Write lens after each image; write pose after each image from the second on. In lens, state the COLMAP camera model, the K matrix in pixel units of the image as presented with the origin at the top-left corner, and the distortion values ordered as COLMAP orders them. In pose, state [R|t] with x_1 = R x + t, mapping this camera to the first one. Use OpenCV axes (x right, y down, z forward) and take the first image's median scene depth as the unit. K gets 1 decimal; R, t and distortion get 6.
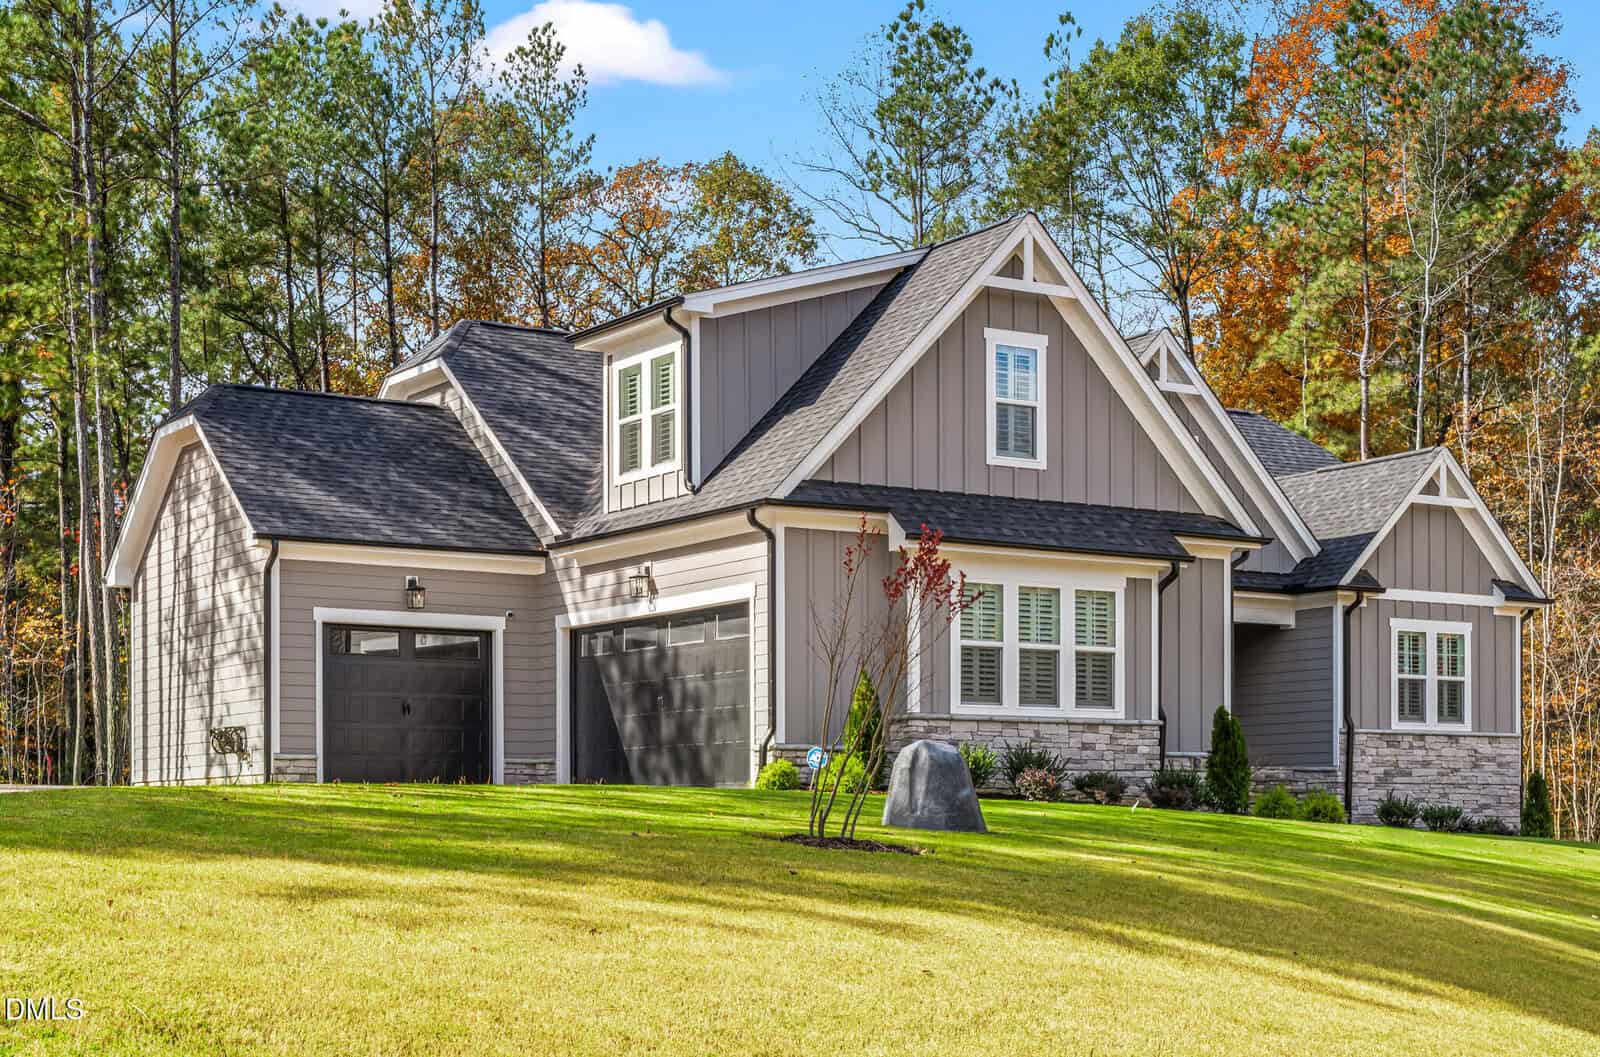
lens RADIAL K [[3107.1, 0, 797.2], [0, 3107.1, 833.2], [0, 0, 1]] dist [0.000690, 0.030079]
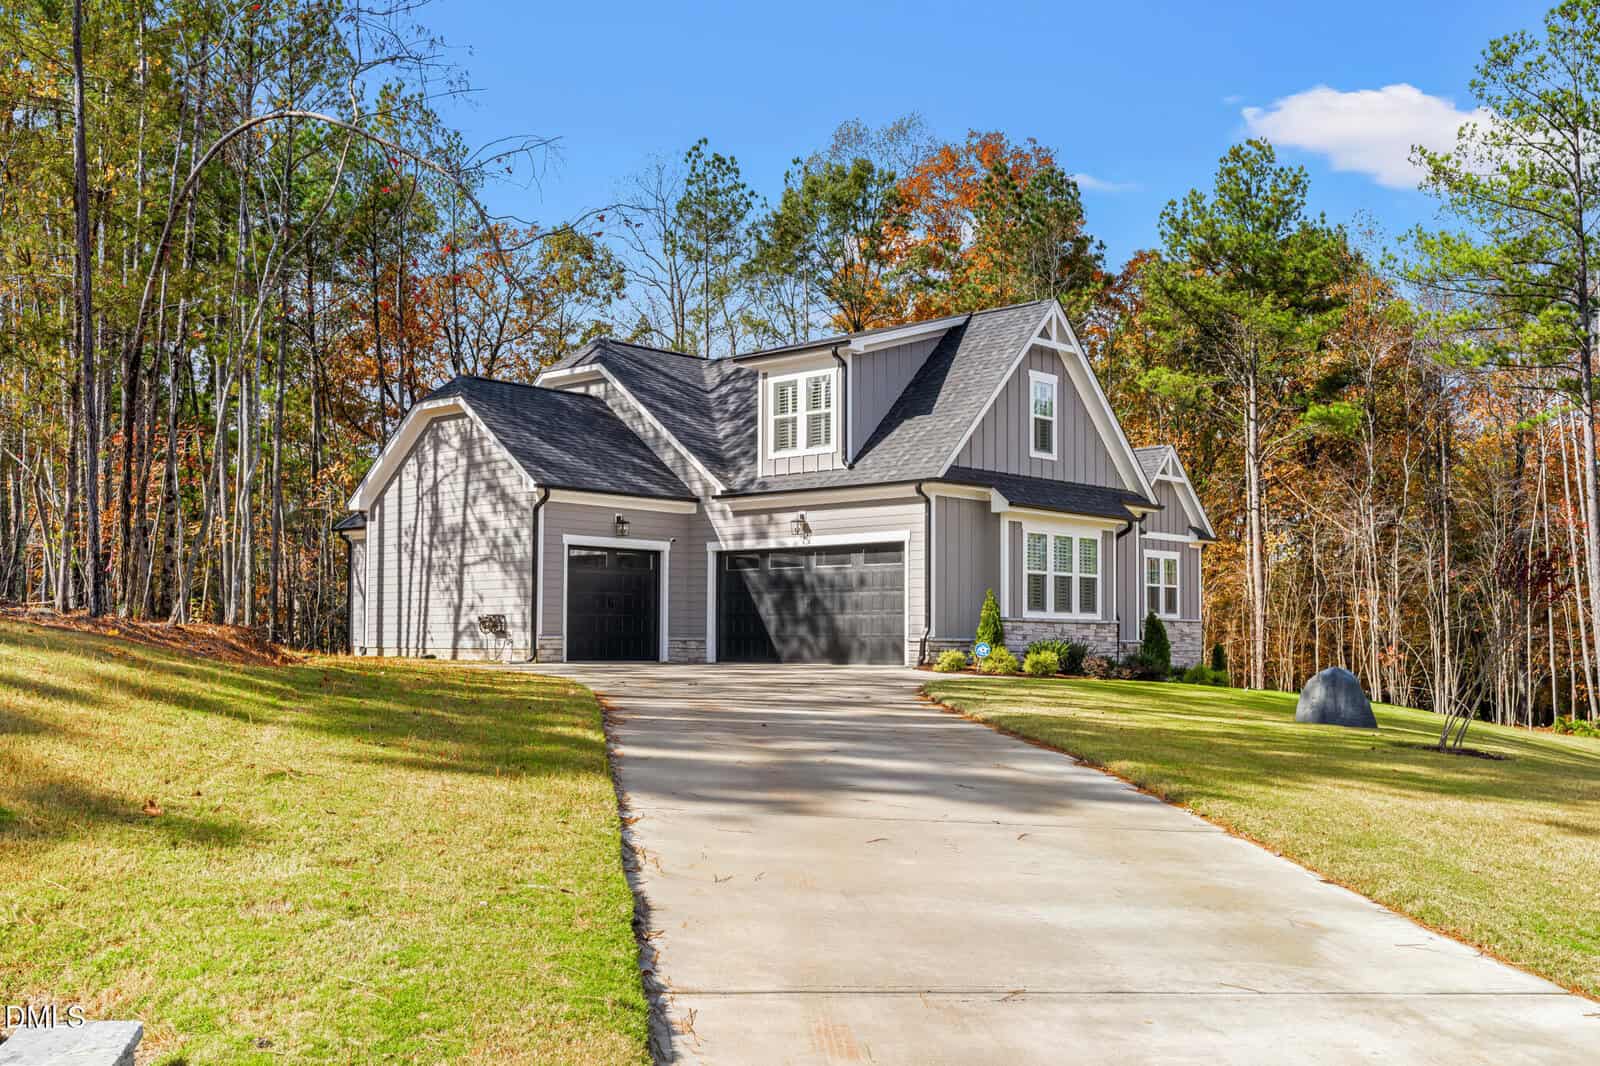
lens RADIAL K [[1912.5, 0, 800.0], [0, 1912.5, 533.0], [0, 0, 1]] dist [-0.169046, 0.008319]
pose [[0.966208, 0.024848, 0.256565, -0.282858], [-0.011461, 0.998500, -0.053540, -0.026809], [-0.257510, 0.048791, 0.965043, 0.105243]]
